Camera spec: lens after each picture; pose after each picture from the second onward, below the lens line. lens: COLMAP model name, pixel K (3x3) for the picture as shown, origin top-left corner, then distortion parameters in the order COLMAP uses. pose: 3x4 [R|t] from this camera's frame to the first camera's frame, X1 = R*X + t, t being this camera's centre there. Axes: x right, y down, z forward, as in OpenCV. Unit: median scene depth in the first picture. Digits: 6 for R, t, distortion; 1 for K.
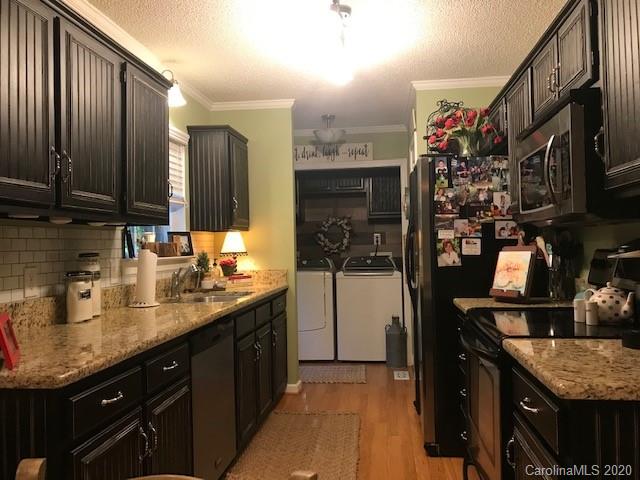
lens RADIAL K [[532.0, 0, 321.4], [0, 532.0, 233.2], [0, 0, 1]] dist [0.030988, -0.011244]
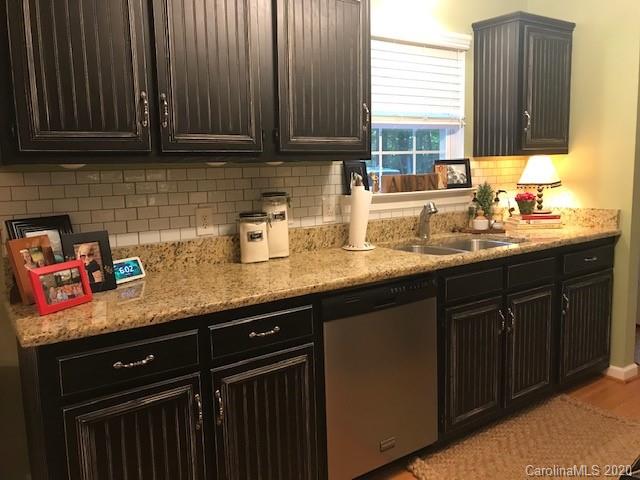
lens RADIAL K [[532.0, 0, 321.4], [0, 532.0, 233.2], [0, 0, 1]] dist [0.030988, -0.011244]
pose [[0.674431, 0.096854, -0.731958, 0.247202], [0.027701, 0.987342, 0.156171, -0.027786], [0.737818, -0.125602, 0.663210, 0.311718]]
